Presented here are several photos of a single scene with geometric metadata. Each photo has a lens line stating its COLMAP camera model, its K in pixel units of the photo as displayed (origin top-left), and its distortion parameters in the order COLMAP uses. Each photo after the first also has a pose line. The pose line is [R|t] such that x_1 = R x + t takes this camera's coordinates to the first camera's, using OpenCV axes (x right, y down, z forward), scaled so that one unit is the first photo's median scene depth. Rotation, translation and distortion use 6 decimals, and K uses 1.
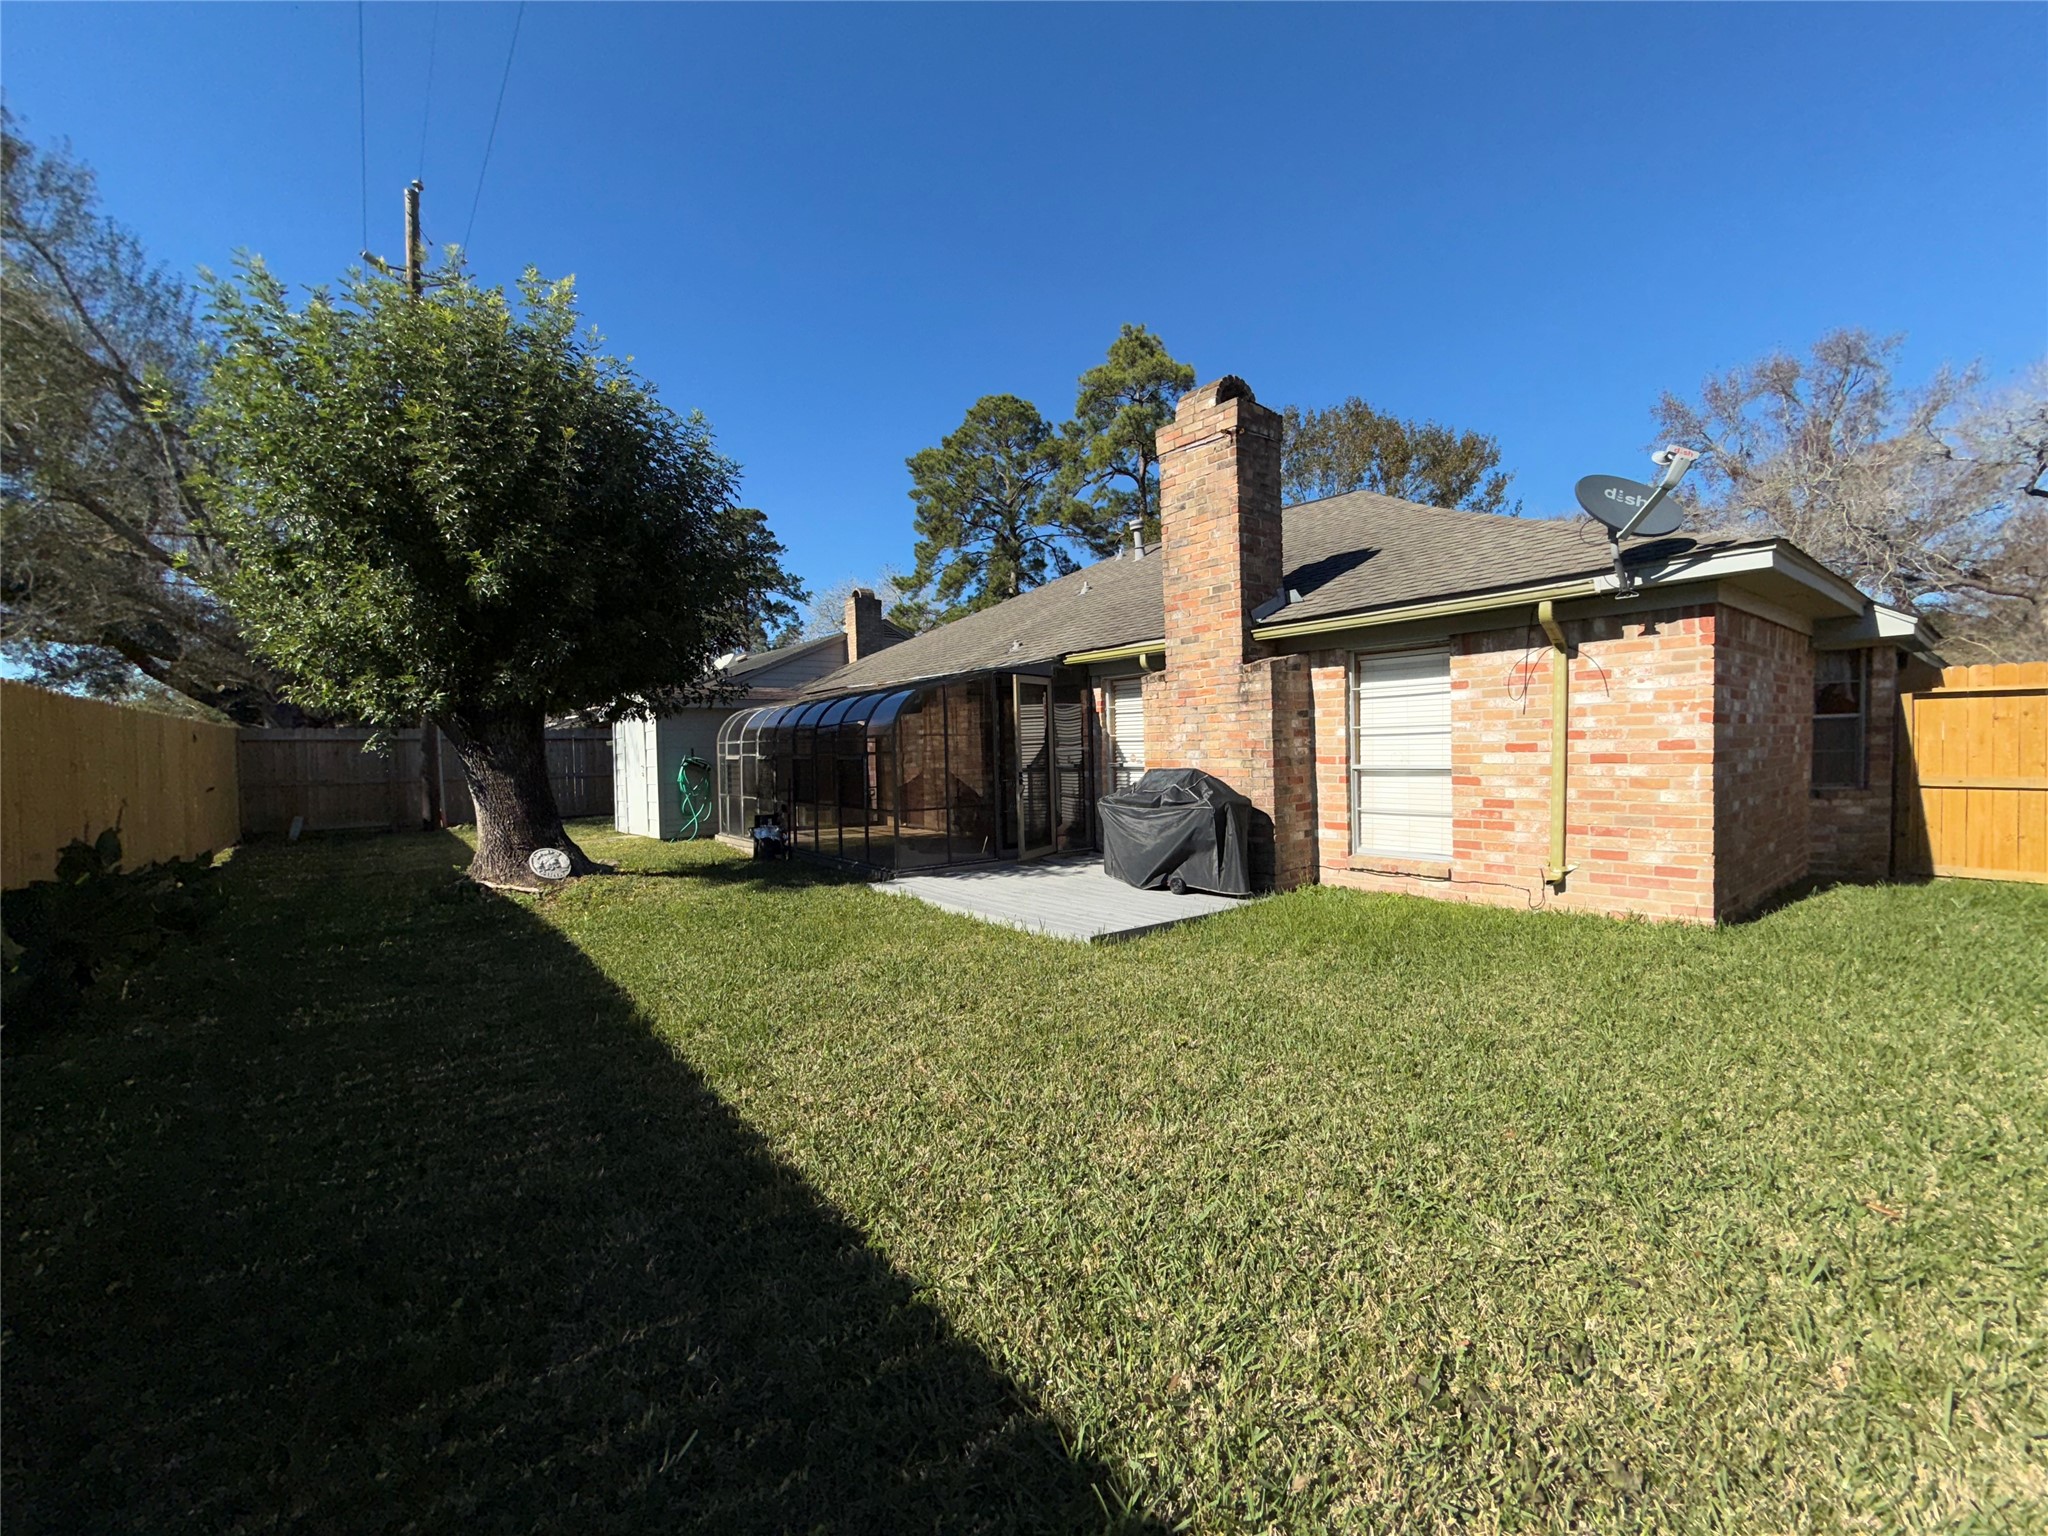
lens RADIAL K [[813.3, 0, 1020.1], [0, 813.3, 767.2], [0, 0, 1]] dist [0.001169, -0.000231]
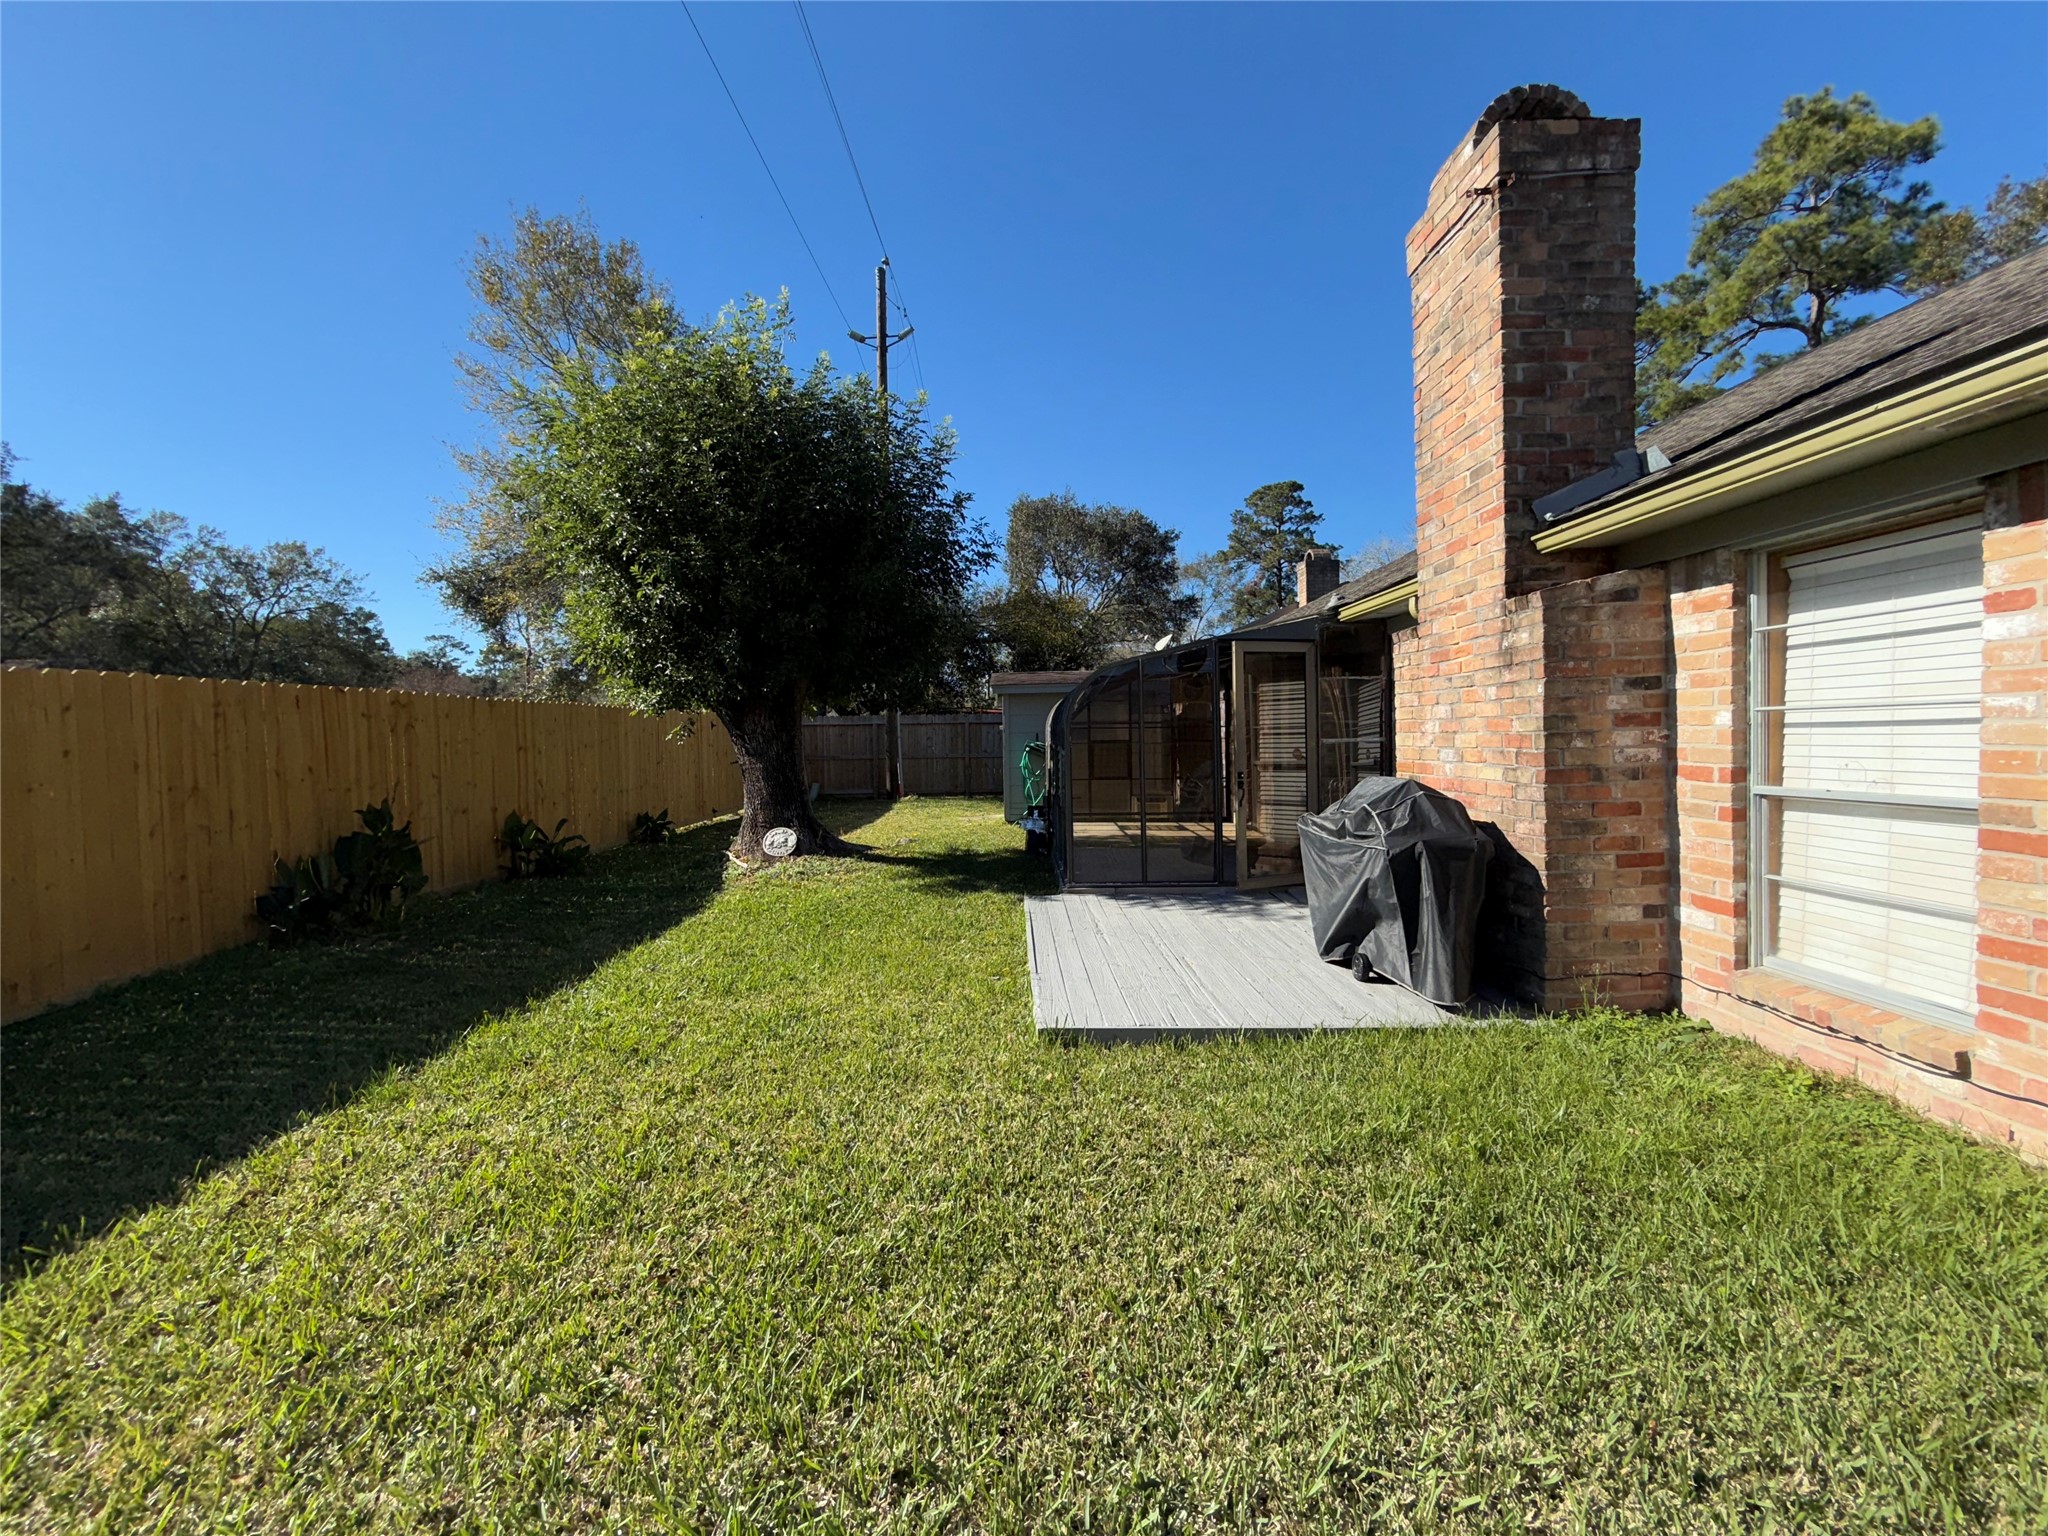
lens RADIAL K [[813.3, 0, 1020.1], [0, 813.3, 767.2], [0, 0, 1]] dist [0.001169, -0.000231]
pose [[0.780437, 0.030927, -0.624469, 0.366898], [-0.014179, 0.999395, 0.031774, -0.022848], [0.625074, -0.015943, 0.780403, 0.343461]]
